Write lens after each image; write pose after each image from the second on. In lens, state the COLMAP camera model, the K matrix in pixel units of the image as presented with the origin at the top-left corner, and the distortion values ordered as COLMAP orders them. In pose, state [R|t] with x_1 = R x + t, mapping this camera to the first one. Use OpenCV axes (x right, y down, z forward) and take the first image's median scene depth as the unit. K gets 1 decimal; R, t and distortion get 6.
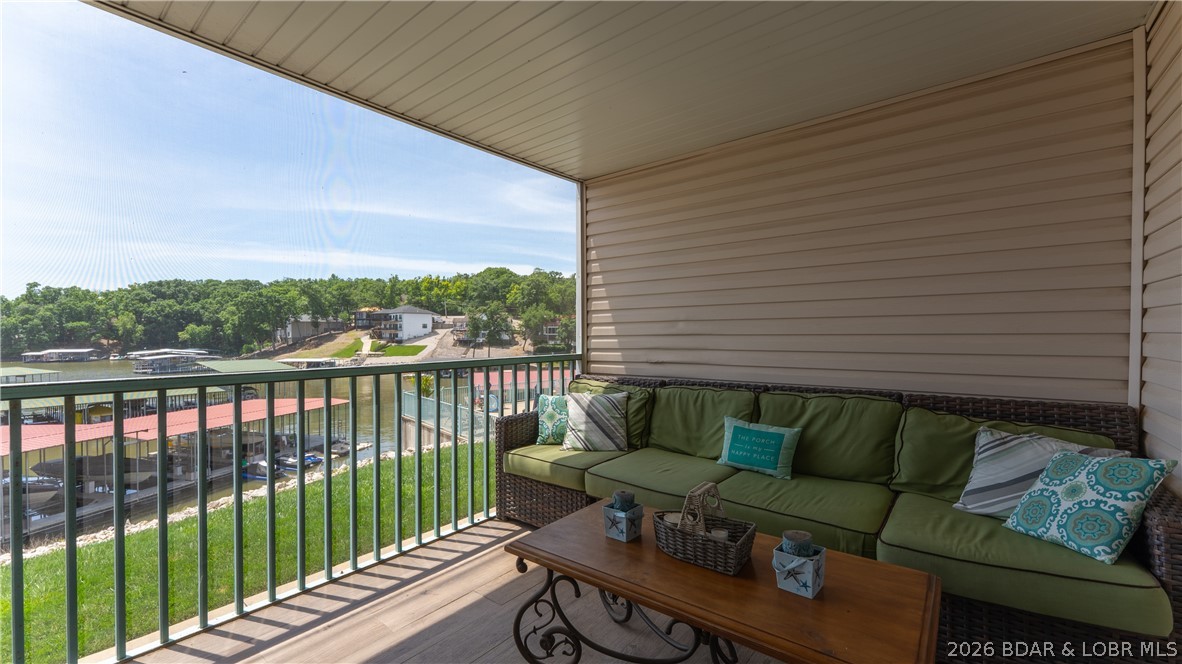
lens RADIAL K [[491.7, 0, 581.1], [0, 491.7, 330.1], [0, 0, 1]] dist [-0.008952, 0.000672]
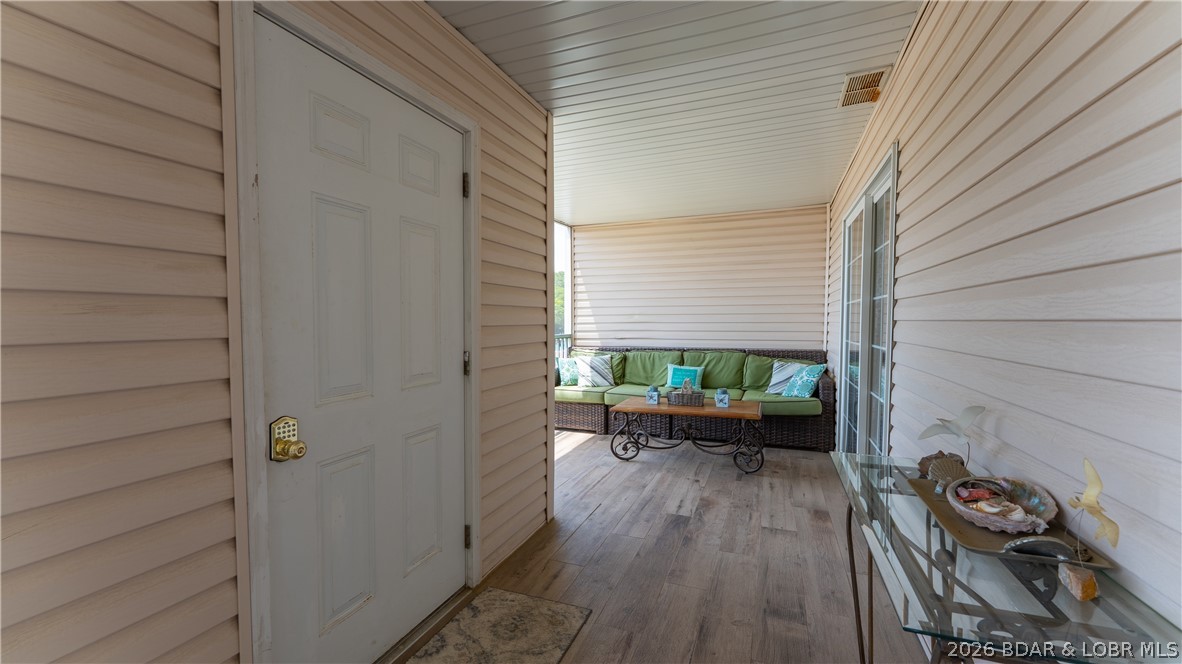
lens RADIAL K [[491.7, 0, 597.5], [0, 491.7, 328.2], [0, 0, 1]] dist [-0.008952, 0.000672]
pose [[0.947871, -0.002637, 0.318644, -0.603575], [-0.004311, 0.999768, 0.021099, -0.008091], [-0.318625, -0.021373, 0.947640, -0.780410]]
